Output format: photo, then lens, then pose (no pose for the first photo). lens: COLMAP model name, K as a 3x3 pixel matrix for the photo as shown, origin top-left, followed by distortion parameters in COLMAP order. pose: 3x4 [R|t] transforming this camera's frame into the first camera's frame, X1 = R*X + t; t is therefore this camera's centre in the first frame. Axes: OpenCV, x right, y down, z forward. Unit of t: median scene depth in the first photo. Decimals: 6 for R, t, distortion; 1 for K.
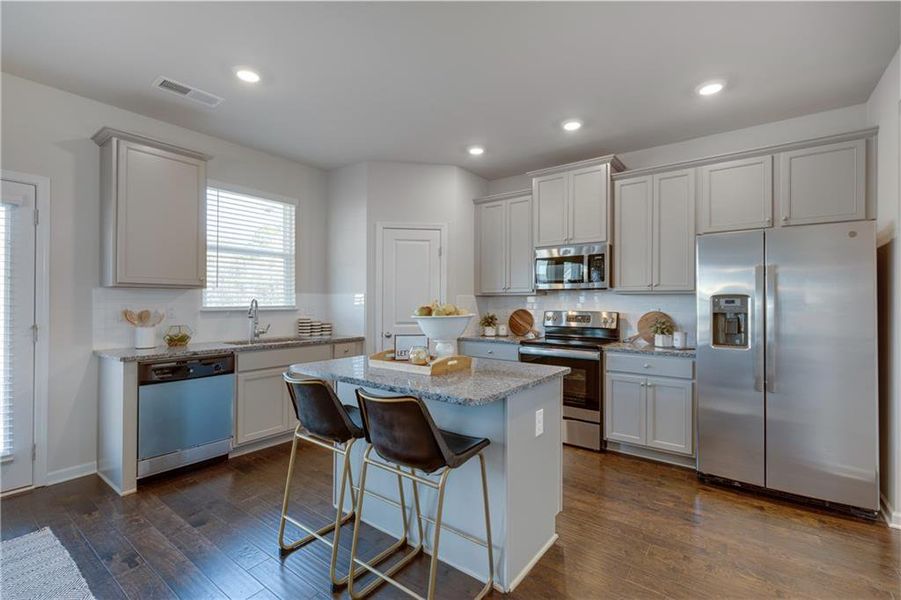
lens RADIAL K [[398.8, 0, 453.9], [0, 398.8, 298.1], [0, 0, 1]] dist [-0.001181, -0.001836]
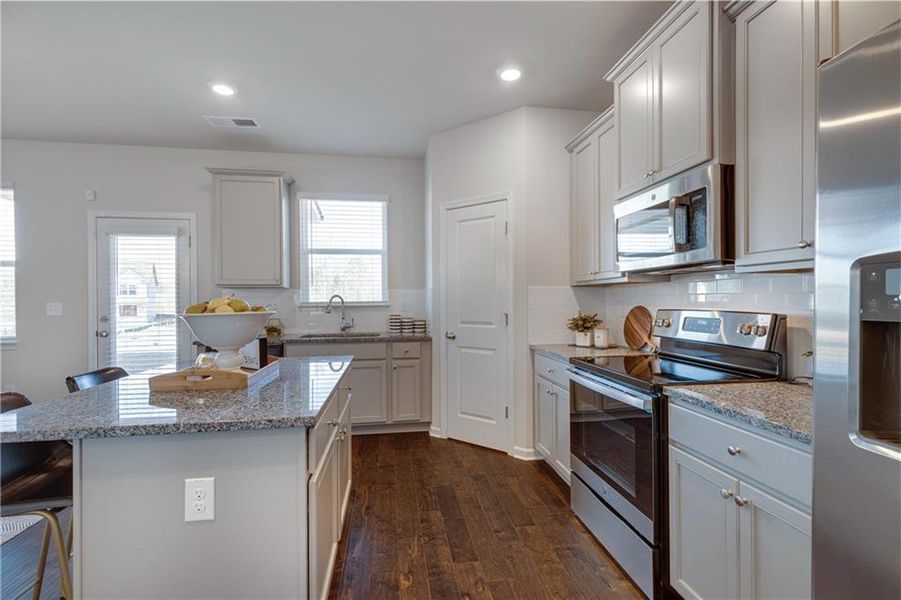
lens RADIAL K [[398.8, 0, 454.4], [0, 398.8, 297.3], [0, 0, 1]] dist [-0.001181, -0.001836]
pose [[0.719735, -0.011089, -0.694160, 0.454443], [0.017106, 0.999852, 0.001764, 0.010193], [0.694038, -0.013144, 0.719819, 0.429761]]
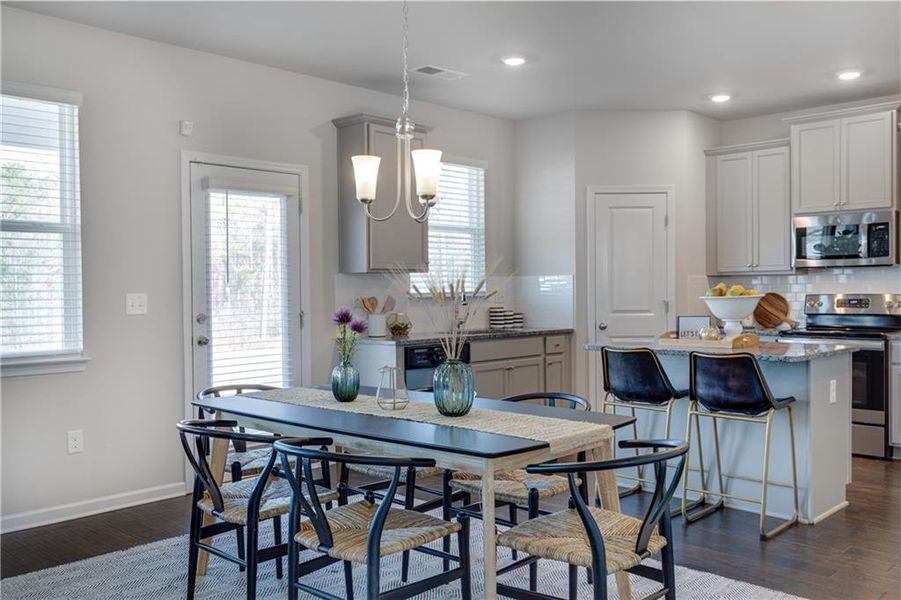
lens RADIAL K [[780.9, 0, 443.5], [0, 780.9, 298.0], [0, 0, 1]] dist [-0.021234, 0.008633]
pose [[0.989782, -0.010624, -0.142194, -0.279166], [0.013980, 0.999646, 0.022626, -0.005104], [0.141903, -0.024383, 0.989580, -0.653225]]
